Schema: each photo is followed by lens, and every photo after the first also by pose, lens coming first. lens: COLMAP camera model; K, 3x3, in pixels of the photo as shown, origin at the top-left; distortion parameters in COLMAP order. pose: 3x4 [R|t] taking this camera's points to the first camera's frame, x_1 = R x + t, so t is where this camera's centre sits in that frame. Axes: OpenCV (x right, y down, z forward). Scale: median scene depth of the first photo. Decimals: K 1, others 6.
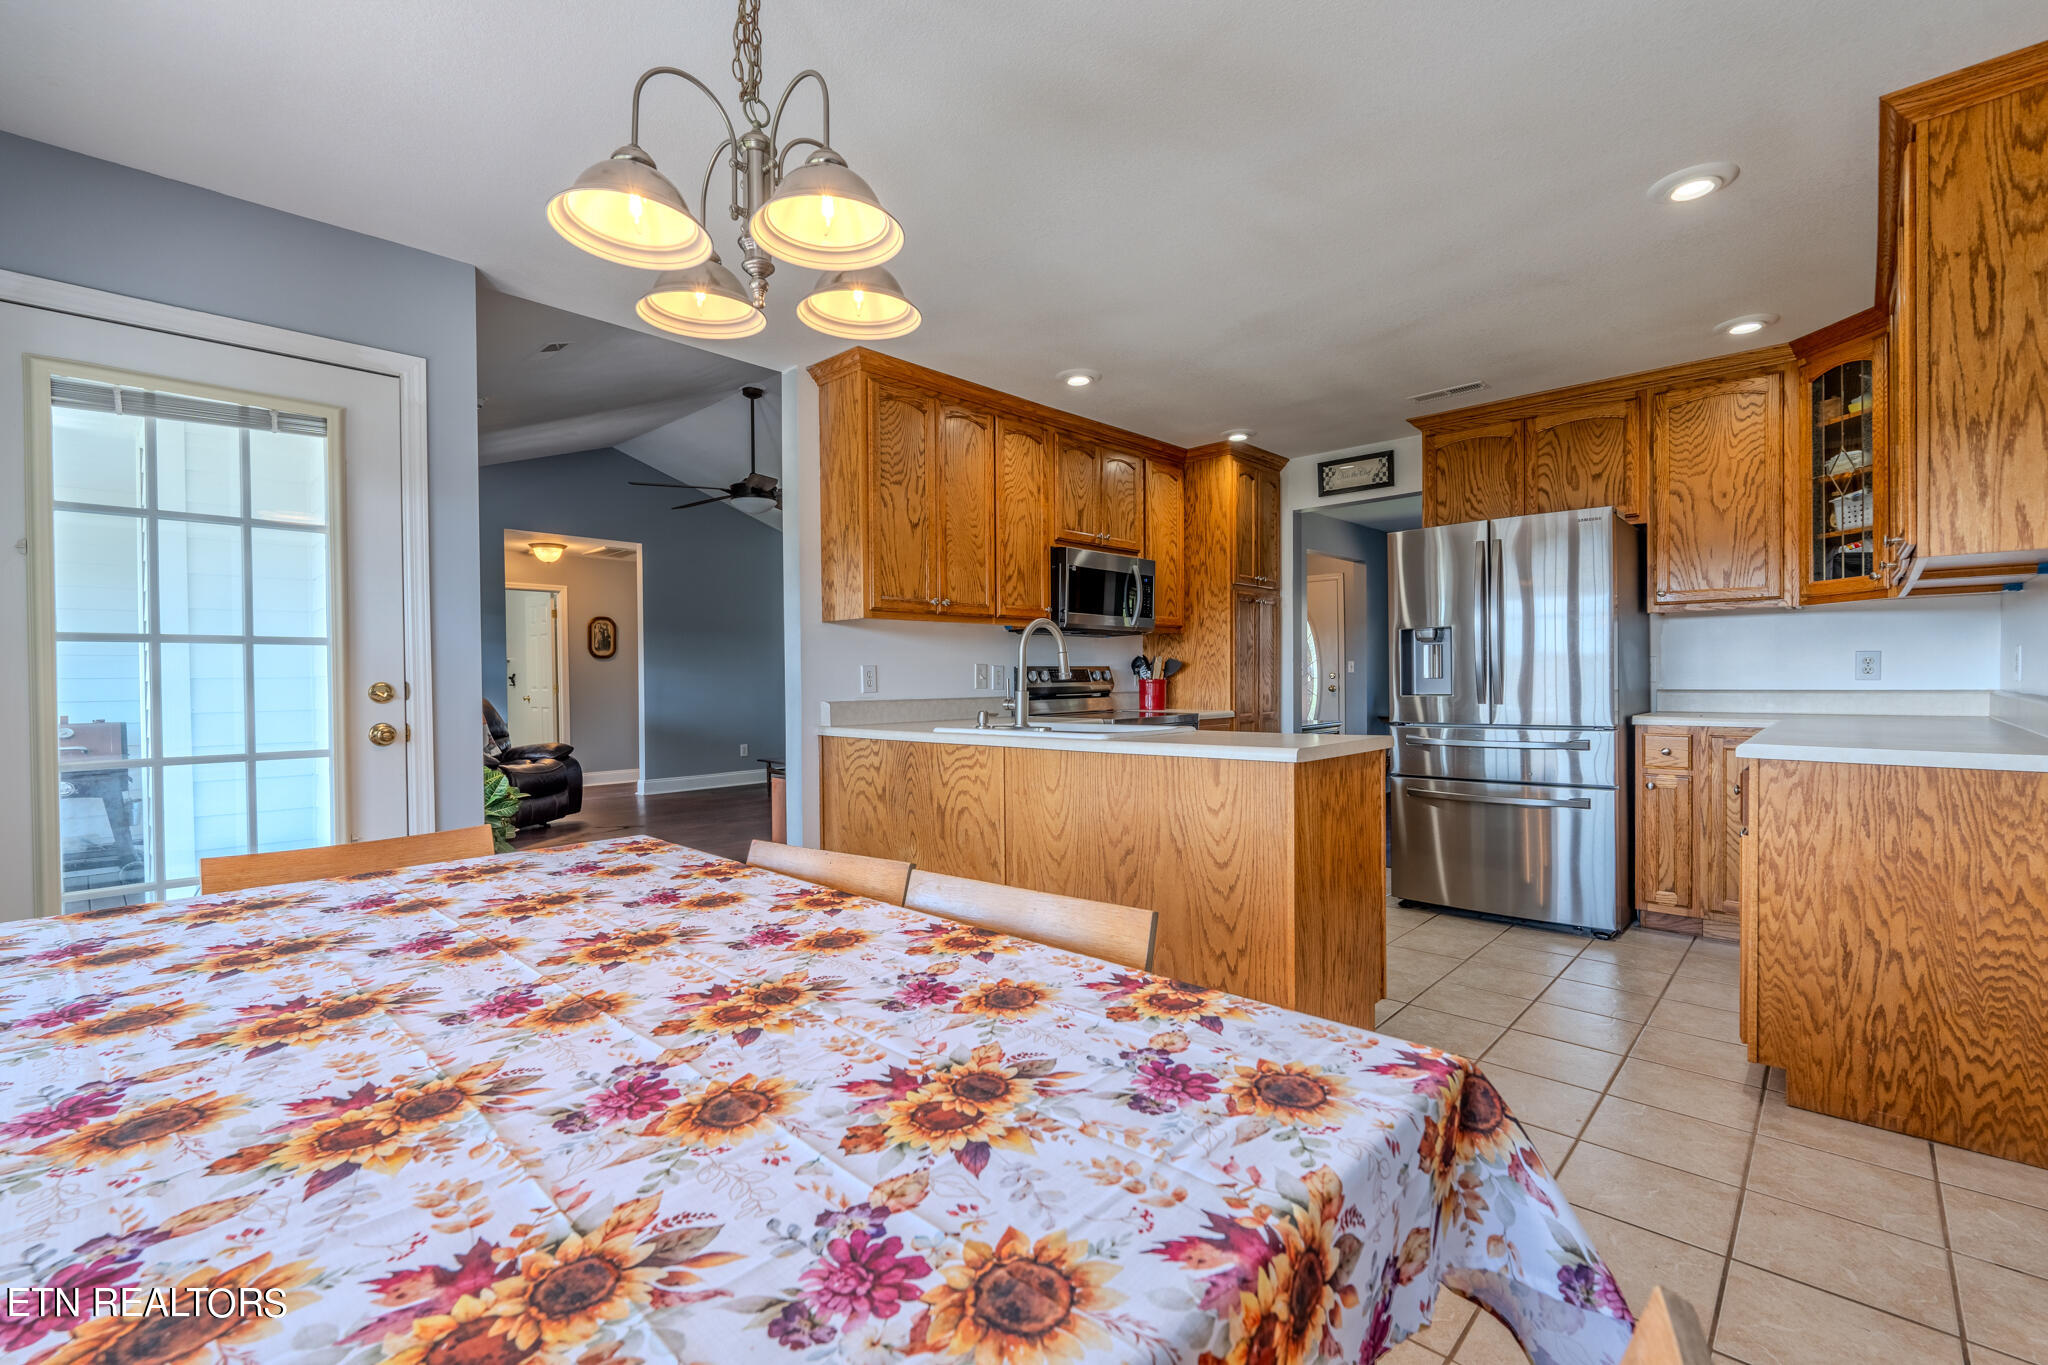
lens RADIAL K [[888.0, 0, 1021.4], [0, 888.0, 685.2], [0, 0, 1]] dist [-0.003635, -0.000042]
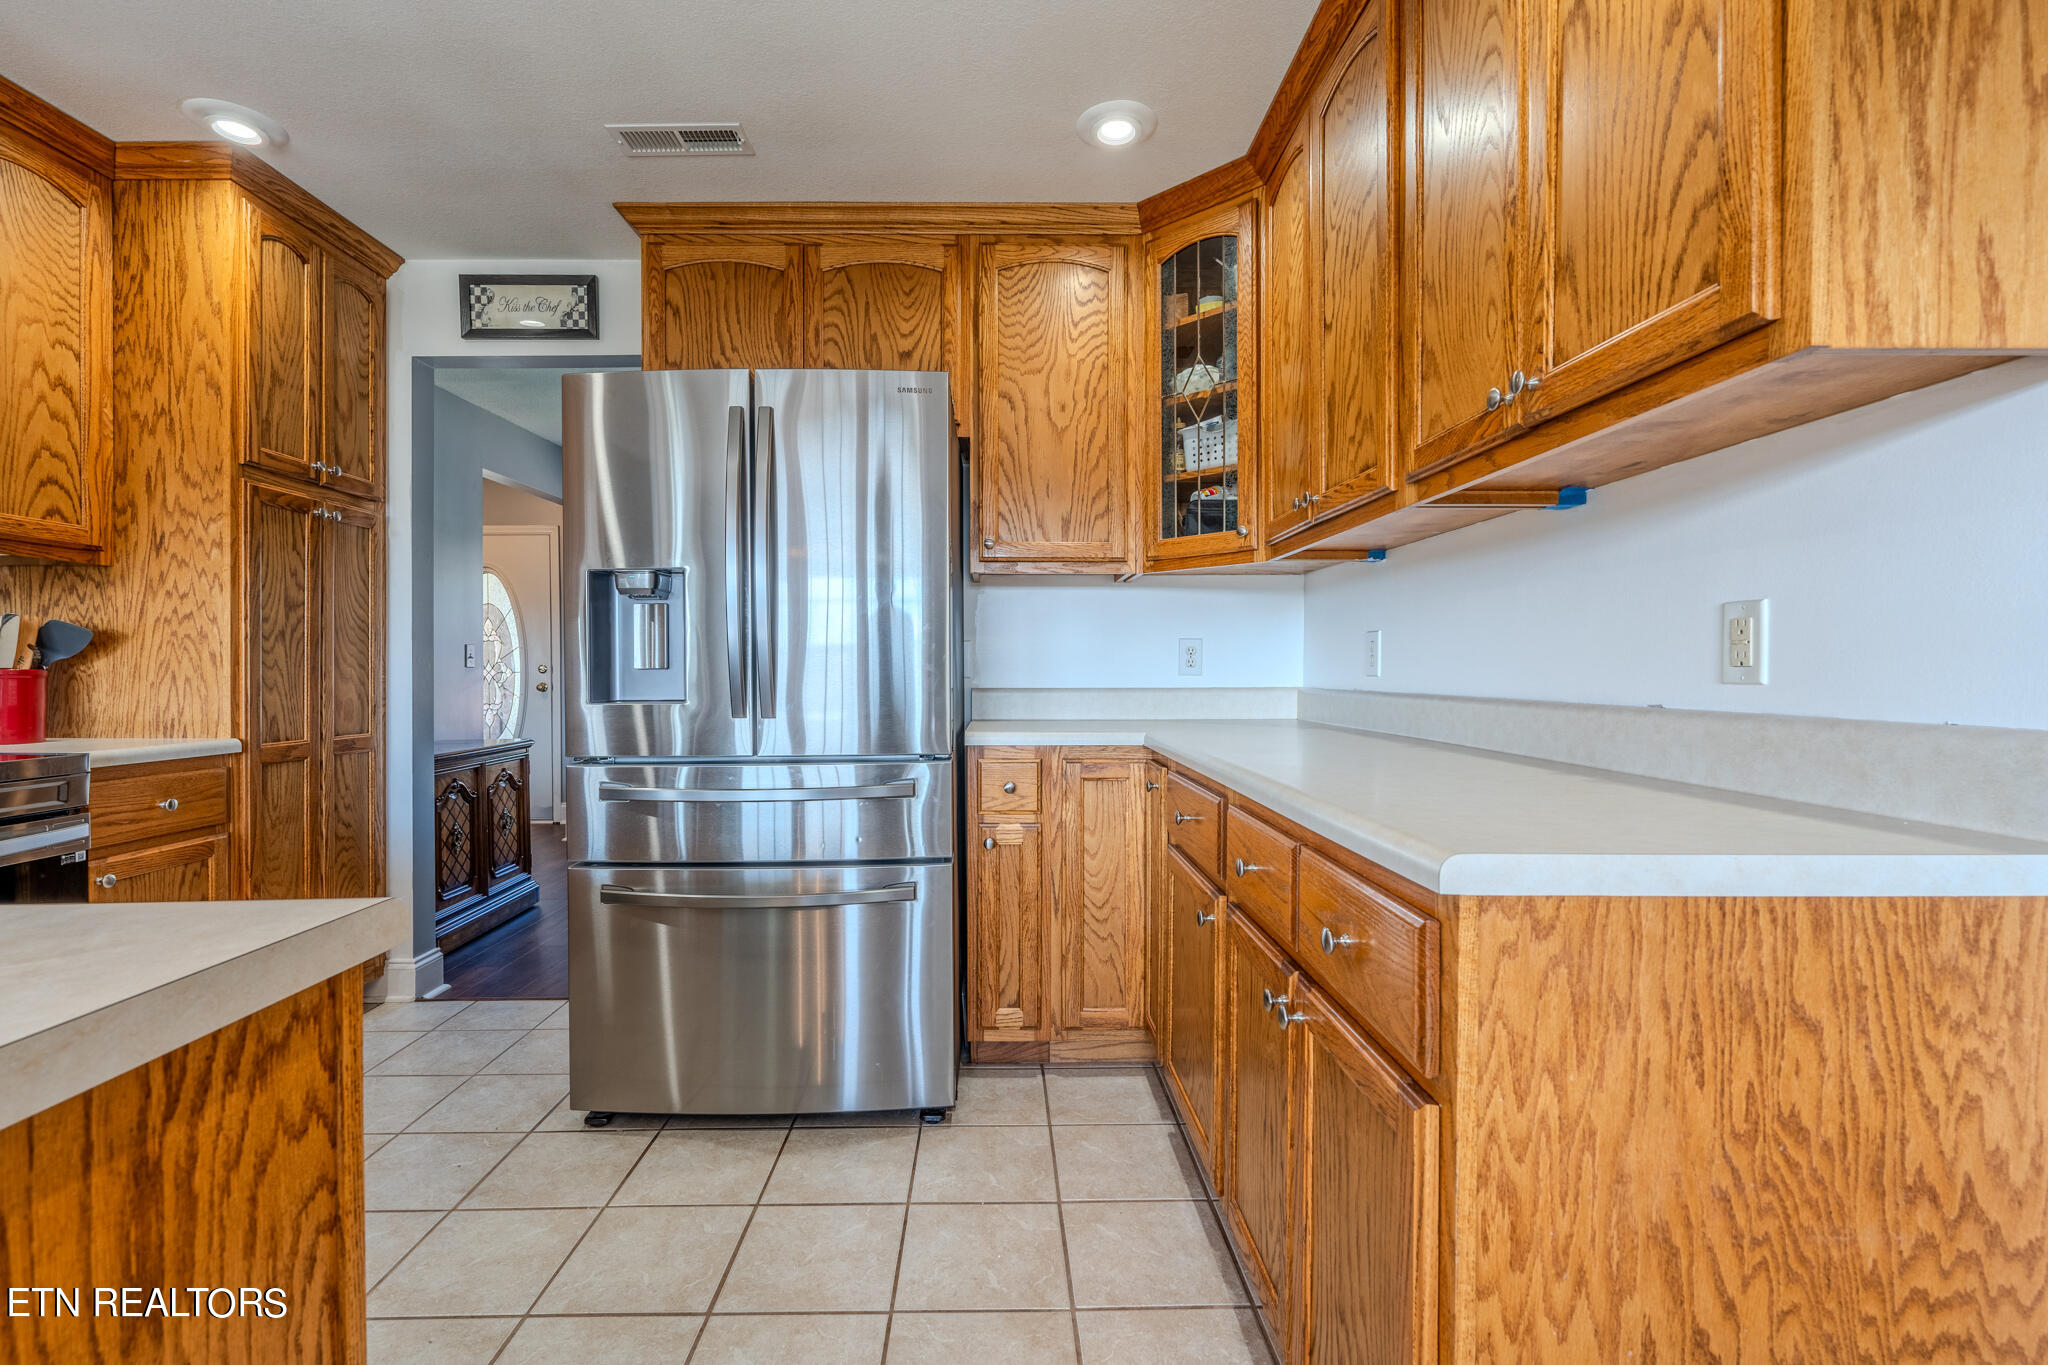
lens RADIAL K [[906.6, 0, 1002.1], [0, 906.6, 676.1], [0, 0, 1]] dist [-0.002651, -0.000293]
pose [[0.721557, 0.003236, 0.692347, 0.275661], [0.001261, 0.999981, -0.005988, -0.000442], [-0.692354, 0.005194, 0.721539, 0.535658]]
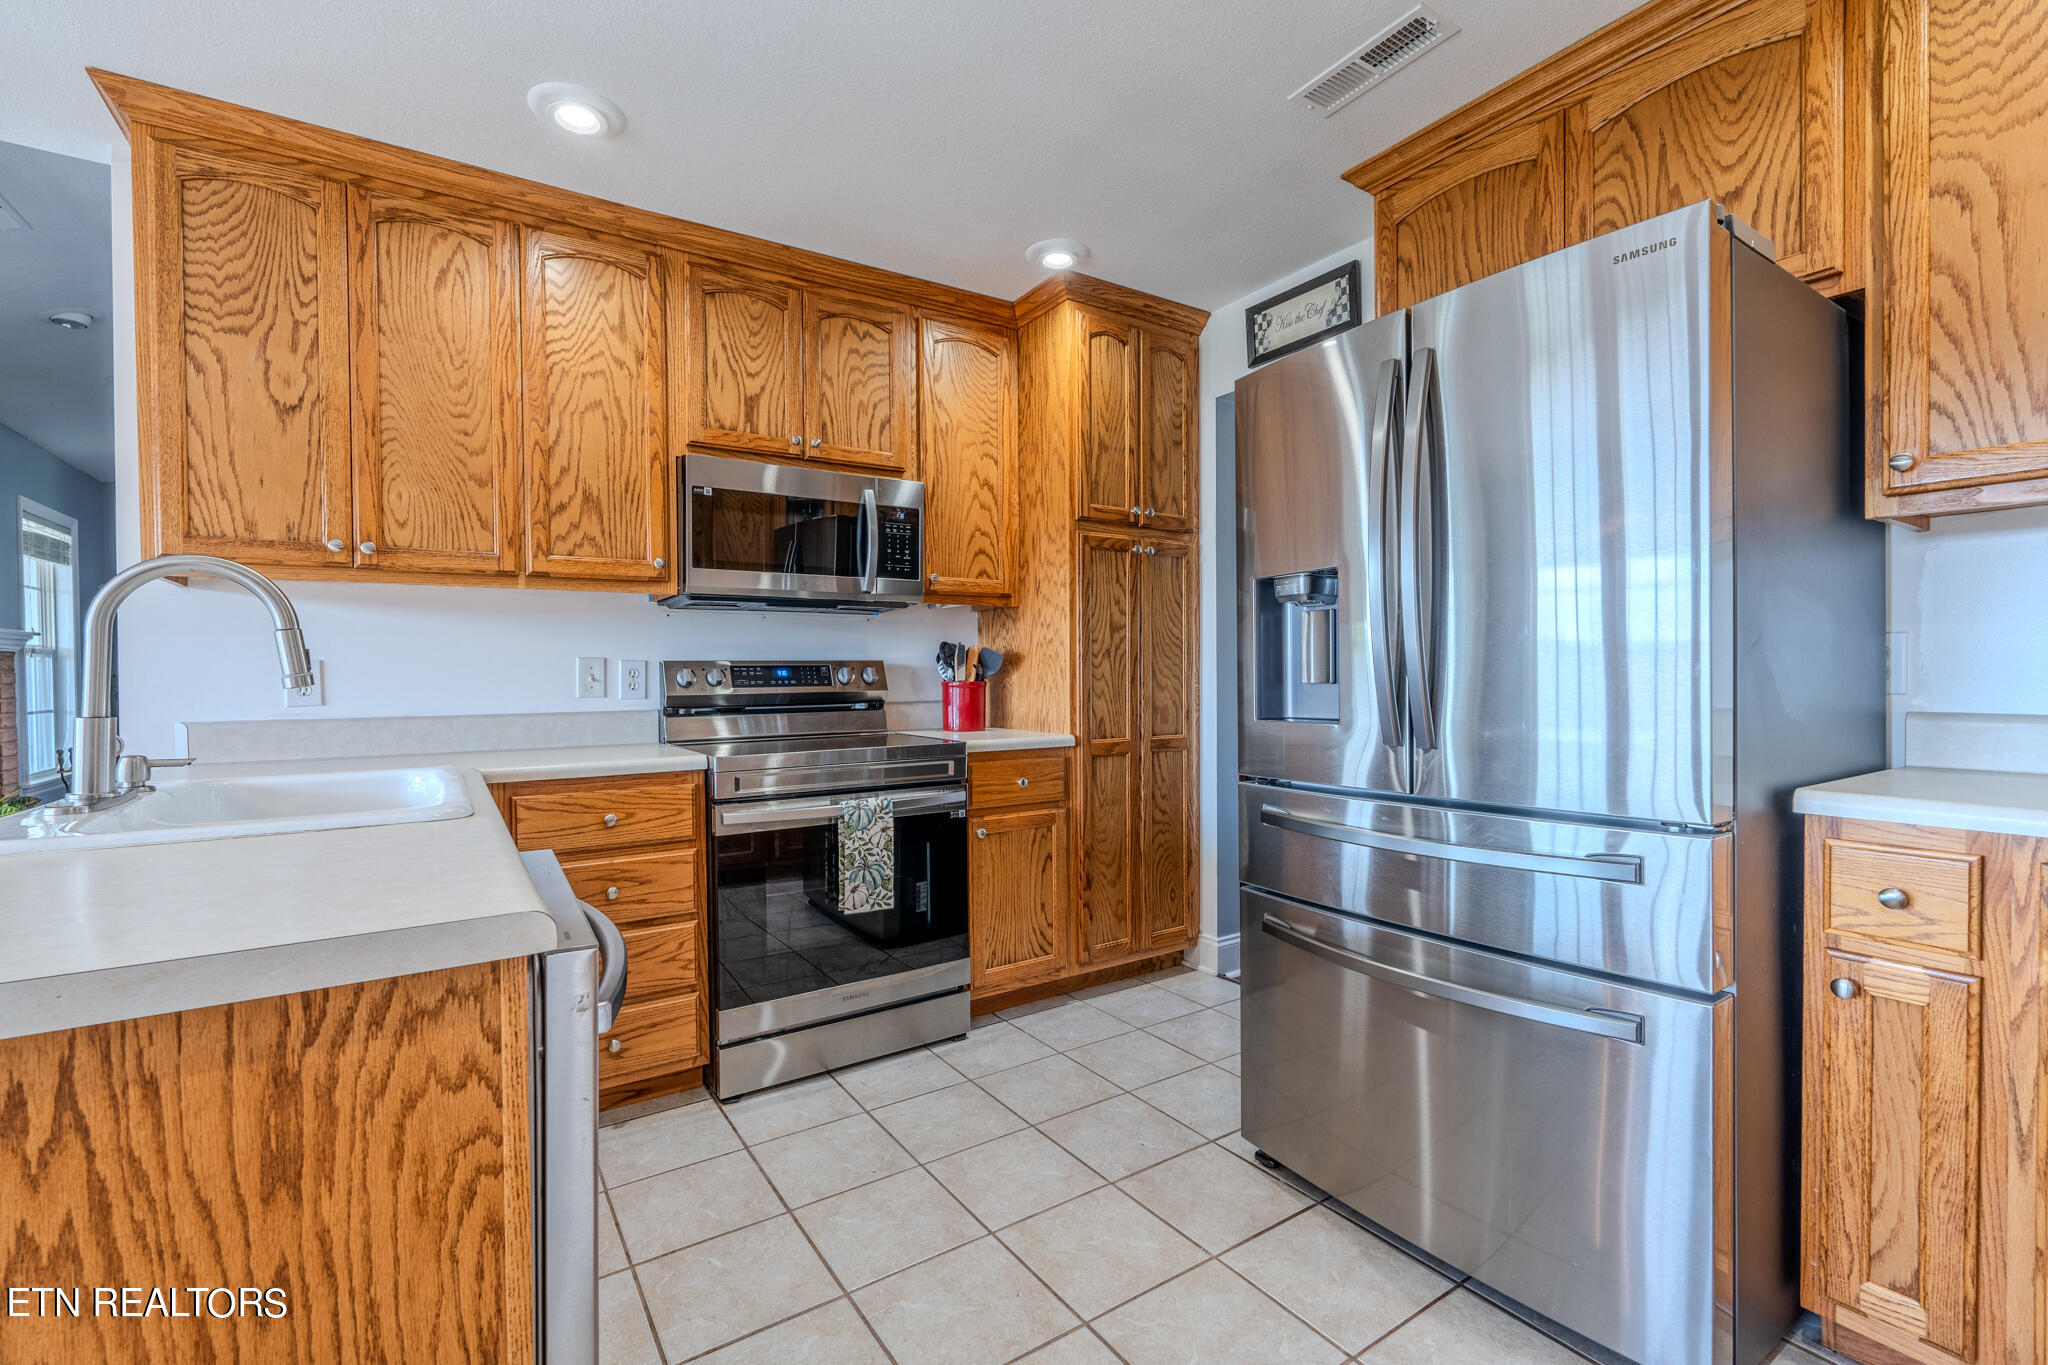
lens RADIAL K [[888.0, 0, 1021.4], [0, 888.0, 685.2], [0, 0, 1]] dist [-0.003635, -0.000042]
pose [[0.973318, 0.002927, -0.229441, 0.469571], [-0.001647, 0.999982, 0.005771, -0.010665], [0.229454, -0.005239, 0.973305, 0.578554]]
